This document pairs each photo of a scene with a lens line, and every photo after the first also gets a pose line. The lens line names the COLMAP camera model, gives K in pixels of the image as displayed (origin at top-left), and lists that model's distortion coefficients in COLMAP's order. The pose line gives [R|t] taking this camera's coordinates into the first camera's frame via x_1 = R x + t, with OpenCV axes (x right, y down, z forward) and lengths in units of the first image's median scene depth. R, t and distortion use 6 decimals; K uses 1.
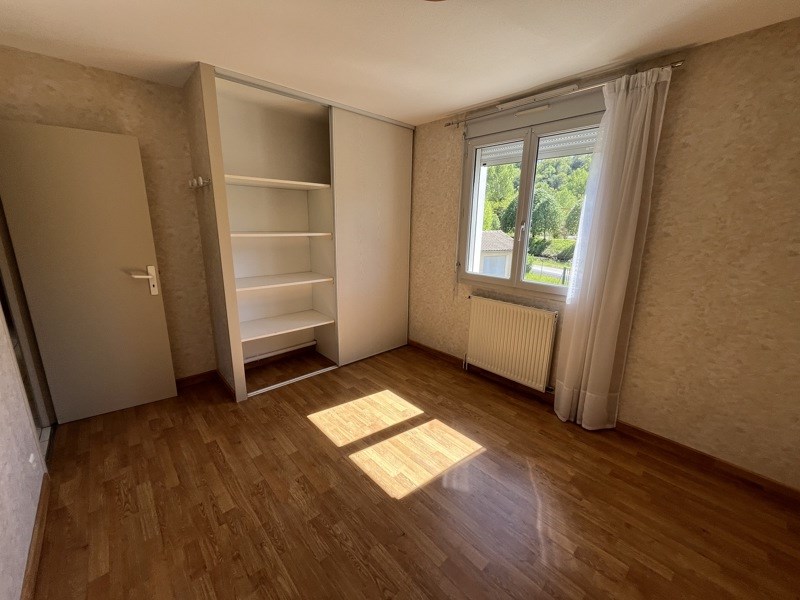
lens RADIAL K [[323.0, 0, 398.8], [0, 323.0, 300.4], [0, 0, 1]] dist [-0.003715, -0.000130]
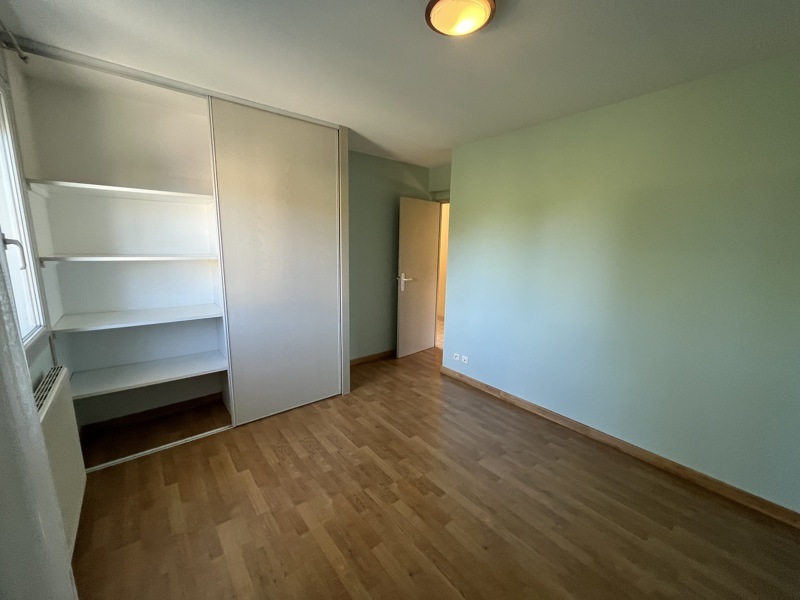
lens RADIAL K [[323.0, 0, 400.2], [0, 323.0, 301.0], [0, 0, 1]] dist [-0.003715, -0.000130]
pose [[0.998504, 0.011316, -0.053490, 0.316503], [-0.014616, 0.997988, -0.061702, -0.068297], [0.052684, 0.062392, 0.996660, 0.291728]]
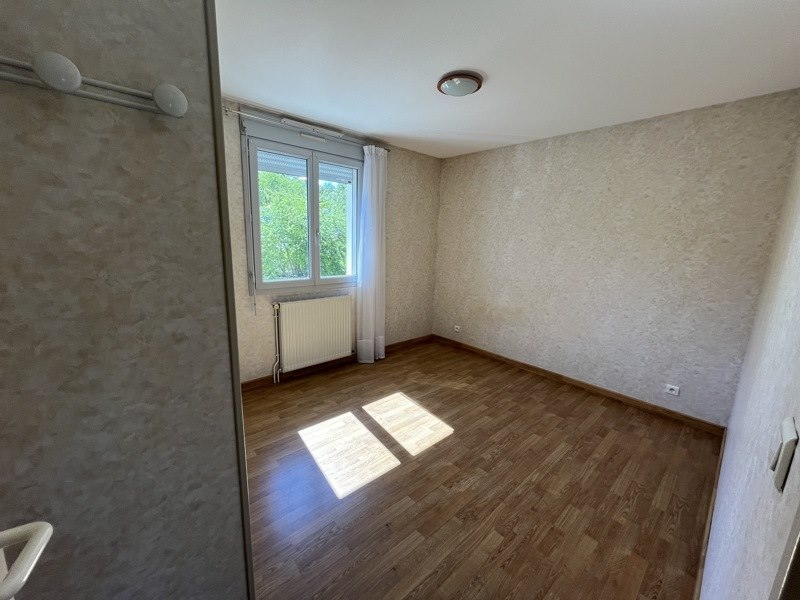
lens RADIAL K [[323.0, 0, 399.0], [0, 323.0, 298.7], [0, 0, 1]] dist [-0.003715, -0.000130]
pose [[0.004455, -0.205570, 0.978632, -1.047266], [0.203093, 0.958432, 0.200402, -0.219037], [-0.979149, 0.197860, 0.046019, 0.875603]]
